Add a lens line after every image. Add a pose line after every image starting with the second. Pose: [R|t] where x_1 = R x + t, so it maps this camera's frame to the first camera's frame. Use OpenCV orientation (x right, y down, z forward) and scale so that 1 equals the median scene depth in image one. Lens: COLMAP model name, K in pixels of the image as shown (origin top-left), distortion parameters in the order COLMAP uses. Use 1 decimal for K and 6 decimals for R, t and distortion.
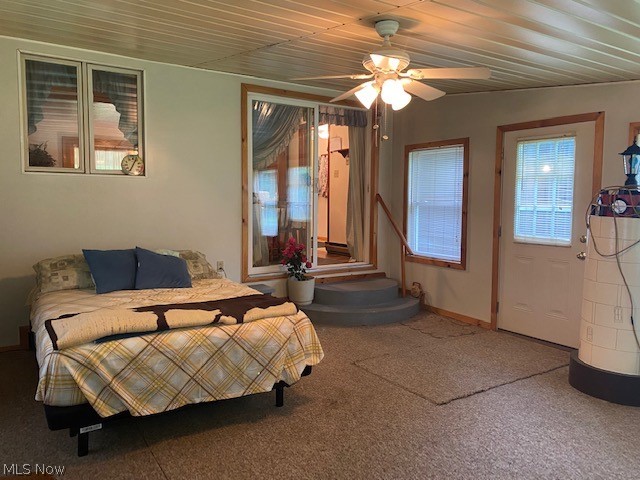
lens RADIAL K [[490.4, 0, 327.7], [0, 490.4, 225.5], [0, 0, 1]] dist [0.054574, -0.063708]
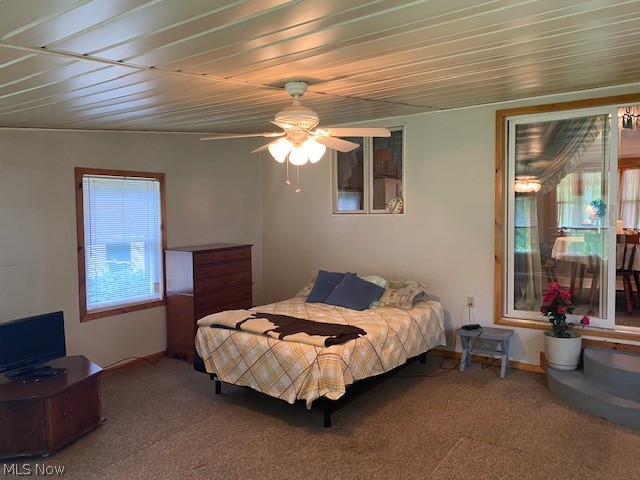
lens RADIAL K [[490.4, 0, 322.9], [0, 490.4, 239.5], [0, 0, 1]] dist [0.054574, -0.063708]
pose [[0.375259, 0.038651, -0.926114, 0.985927], [-0.045762, 0.998684, 0.023137, -0.088381], [0.925790, 0.033699, 0.376534, 0.604590]]
